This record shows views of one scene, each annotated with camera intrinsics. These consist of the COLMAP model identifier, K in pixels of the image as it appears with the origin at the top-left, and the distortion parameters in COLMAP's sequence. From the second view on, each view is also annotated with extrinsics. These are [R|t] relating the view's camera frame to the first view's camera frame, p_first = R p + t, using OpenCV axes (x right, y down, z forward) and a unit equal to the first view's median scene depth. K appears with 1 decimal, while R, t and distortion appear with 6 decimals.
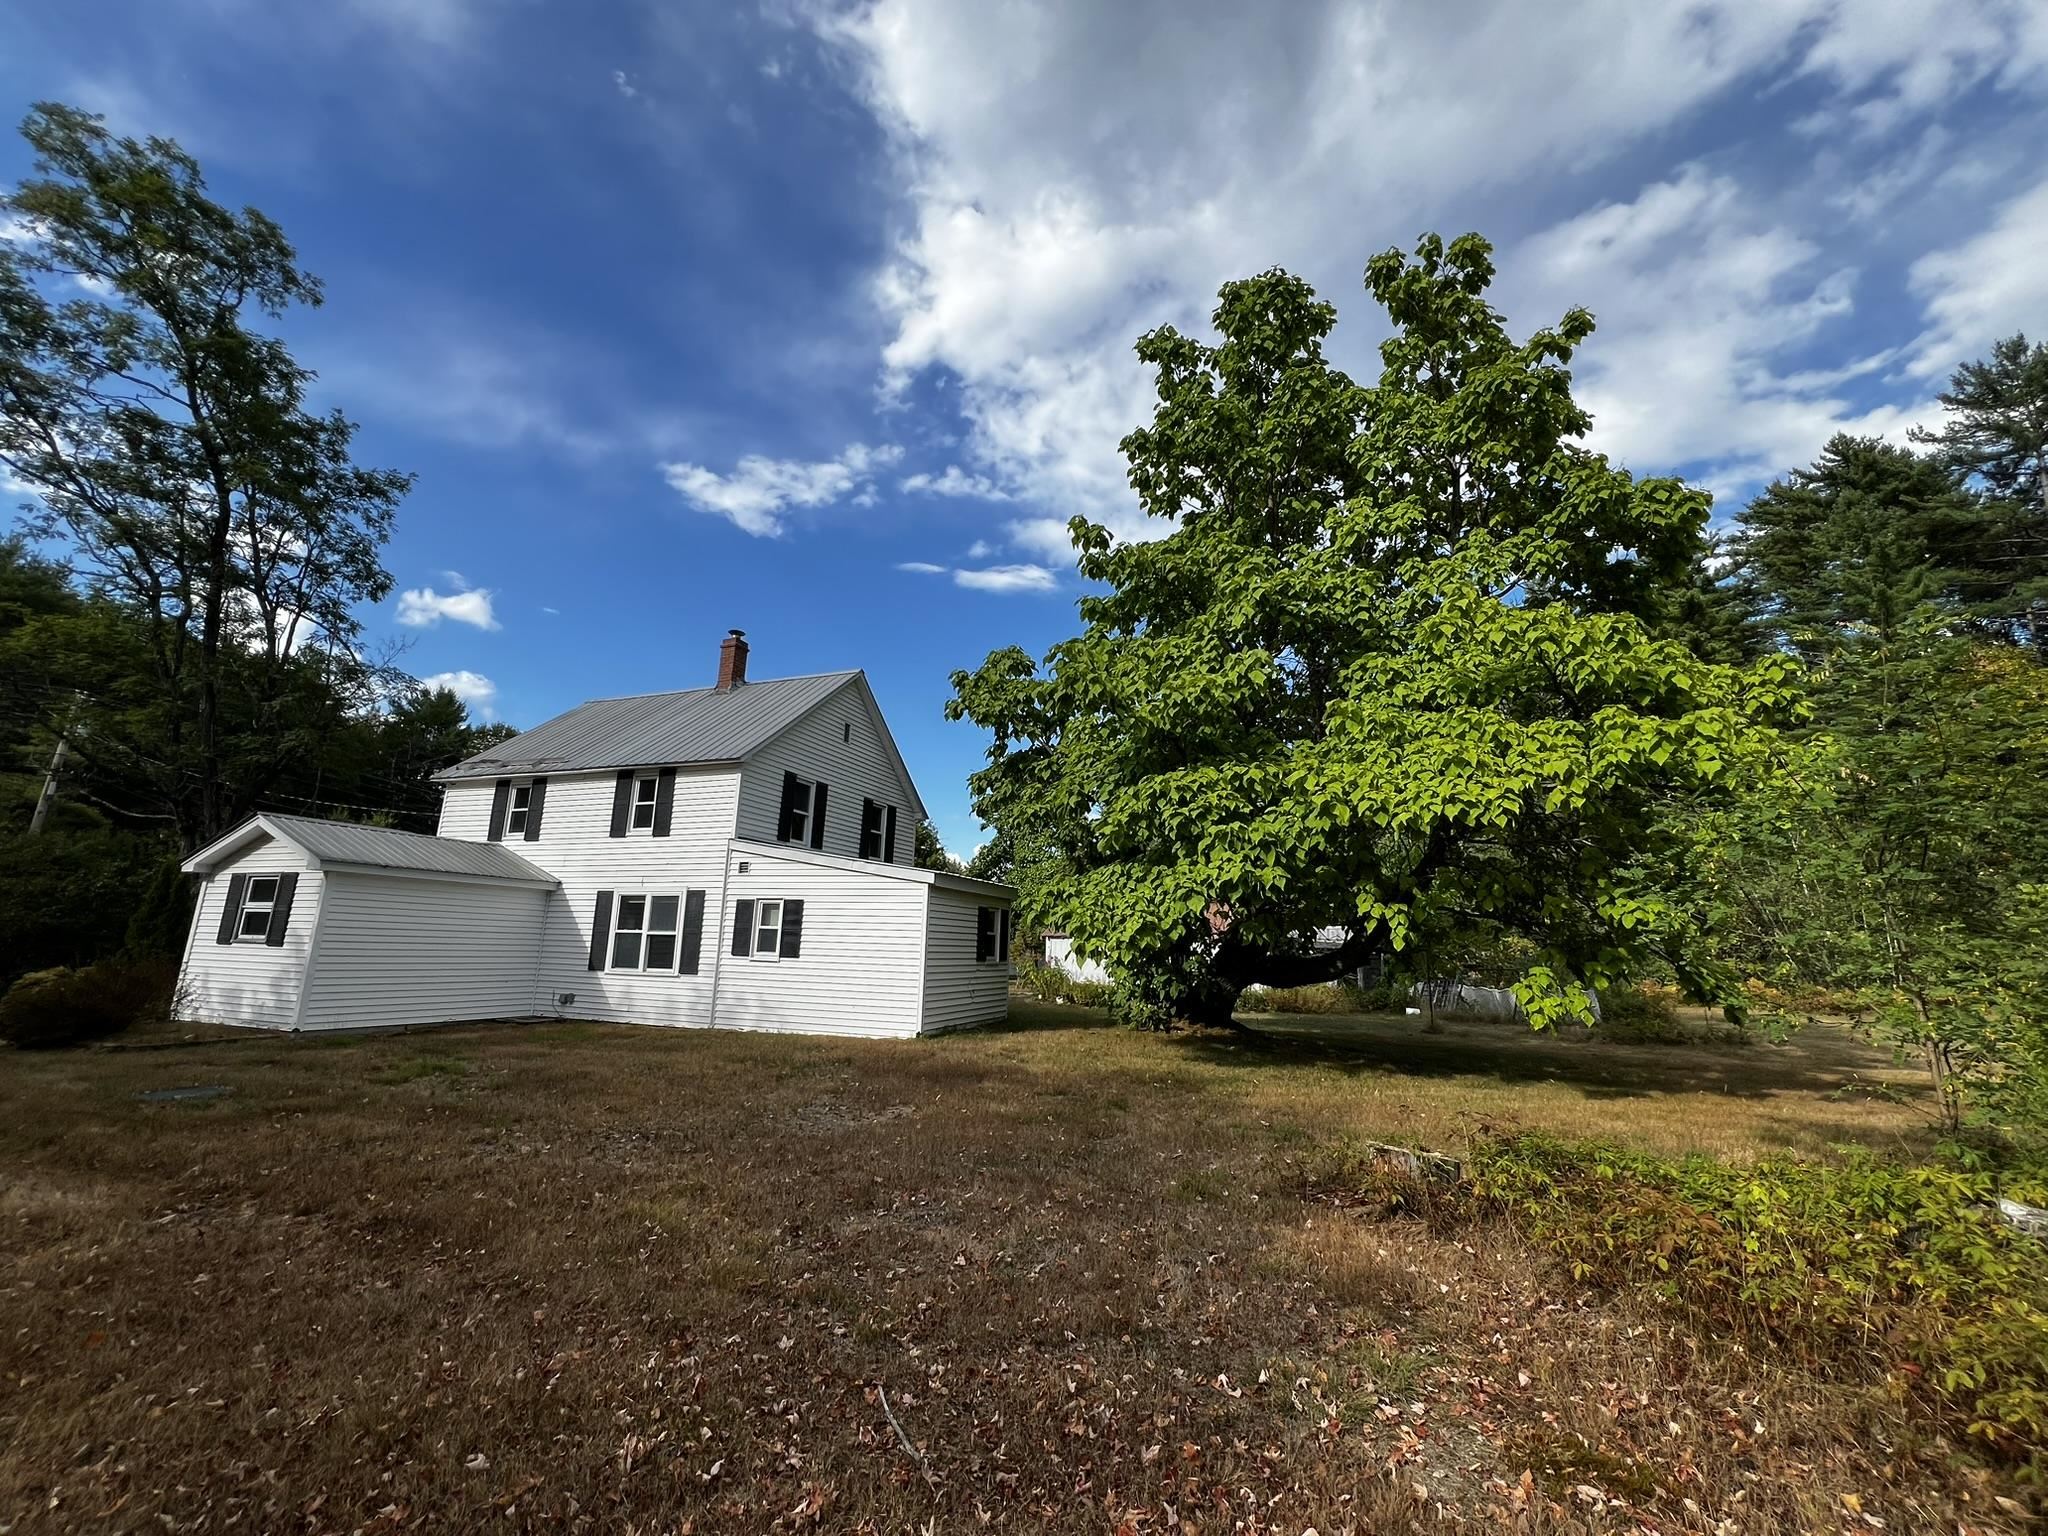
lens RADIAL K [[819.6, 0, 1026.6], [0, 819.6, 758.7], [0, 0, 1]] dist [-0.003425, -0.000018]
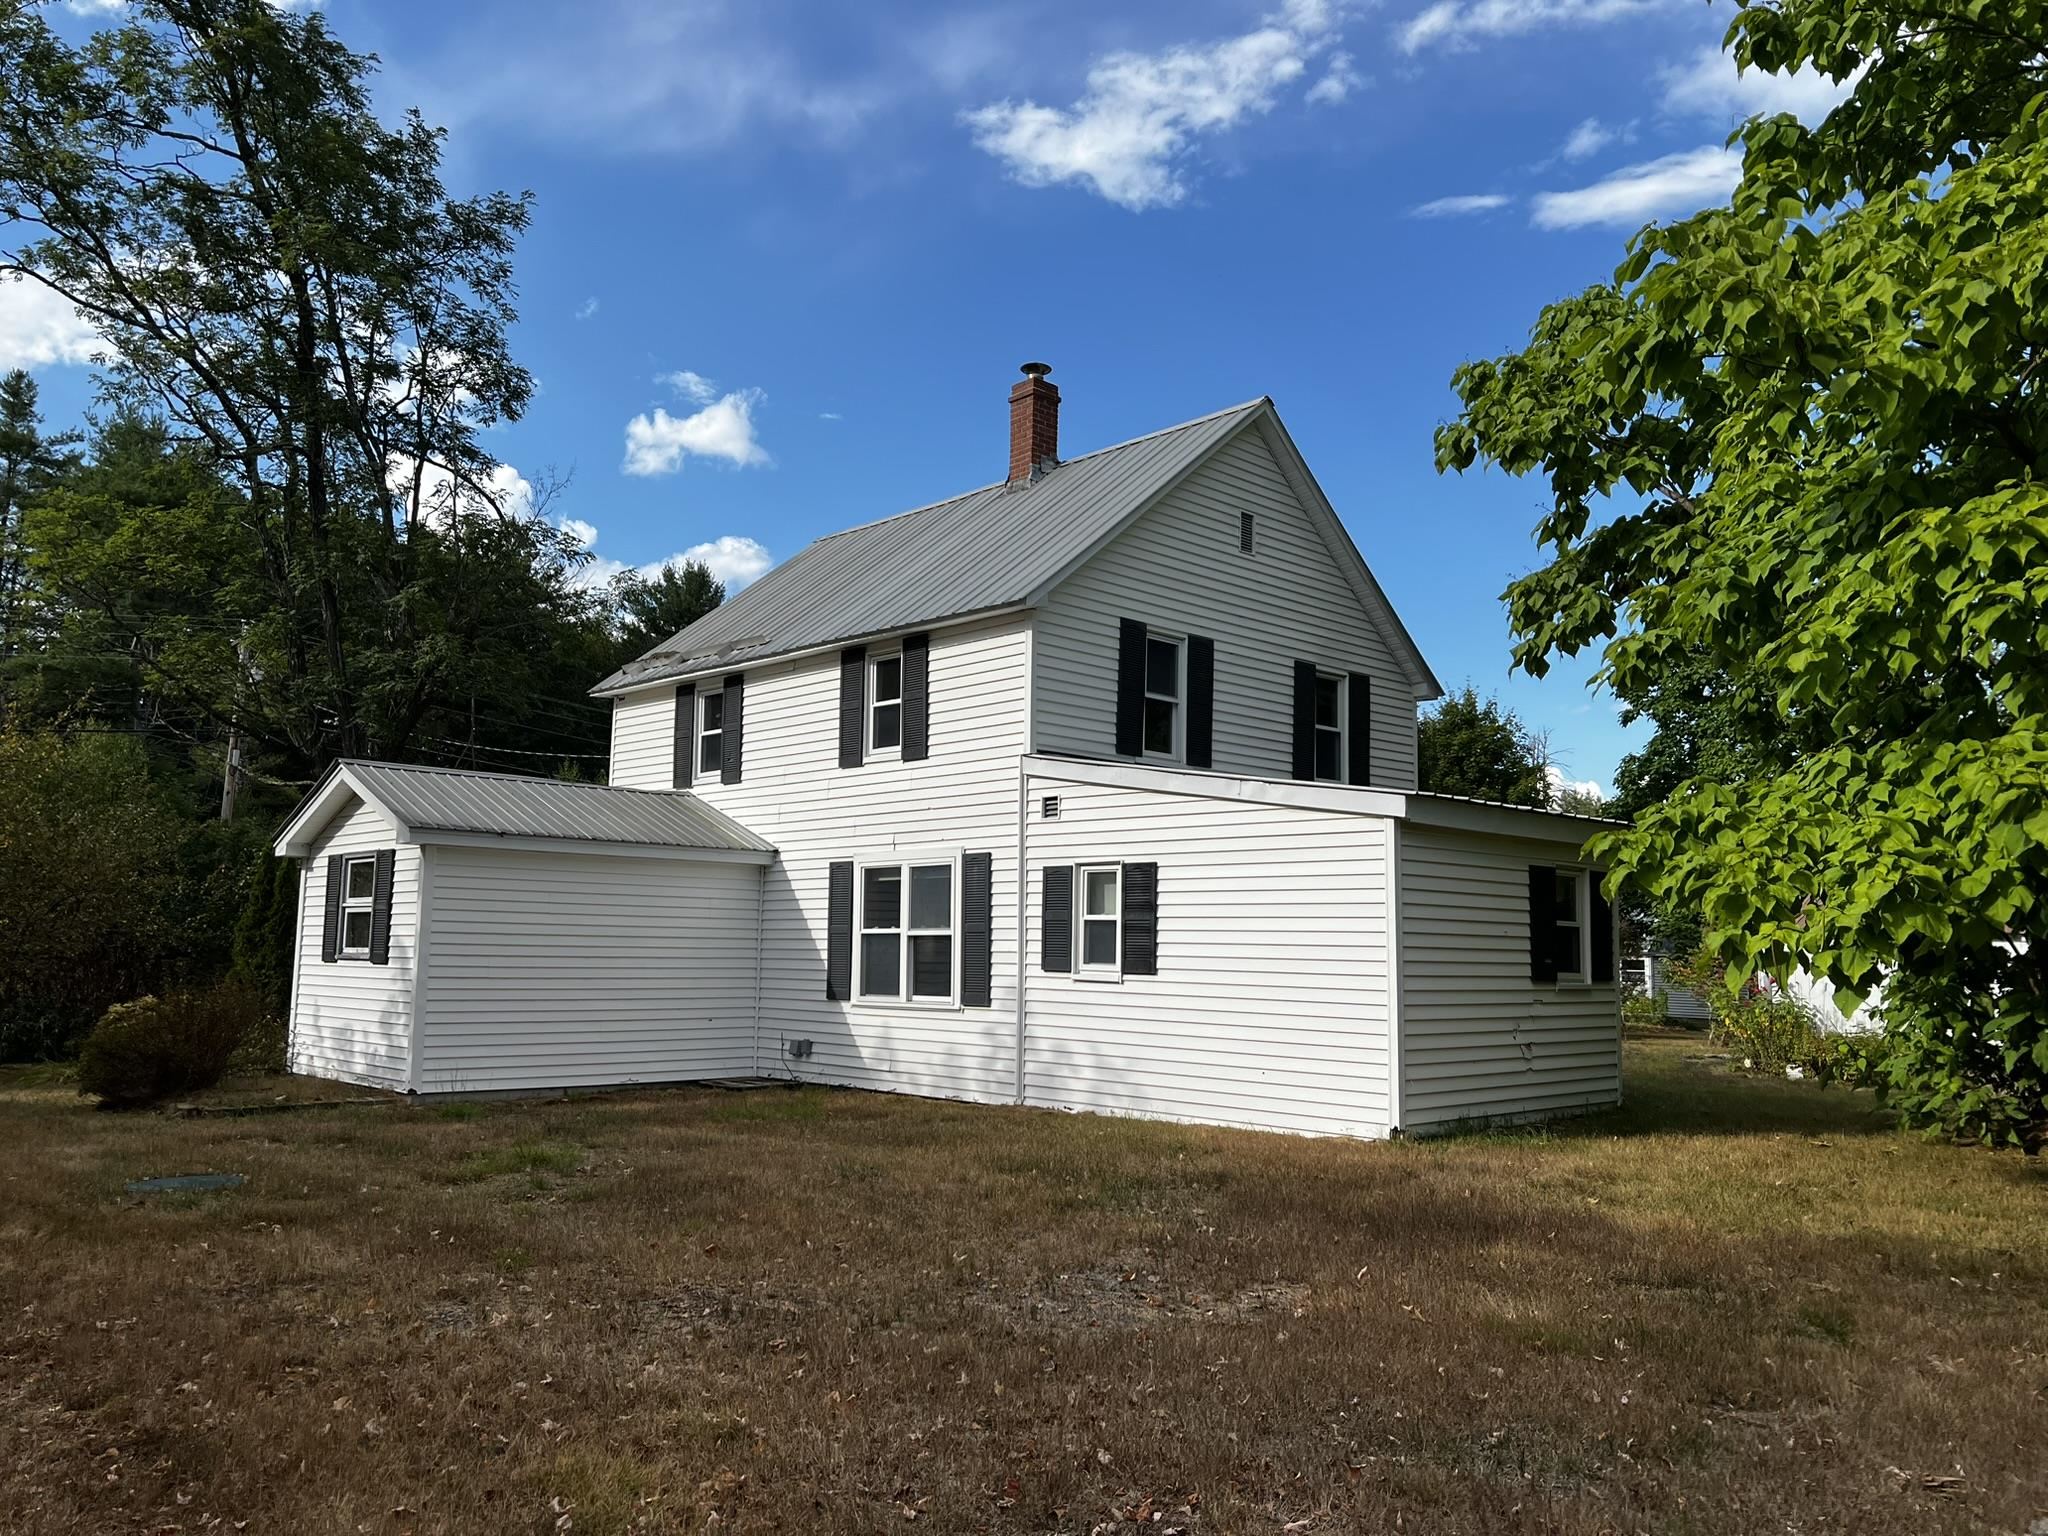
lens RADIAL K [[1535.9, 0, 1030.5], [0, 1535.9, 775.4], [0, 0, 1]] dist [0.069618, -0.093060]
pose [[0.905386, -0.059886, -0.420344, 0.053394], [0.102985, 0.991414, 0.080576, 0.030129], [0.411910, -0.116241, 0.903780, 0.101404]]
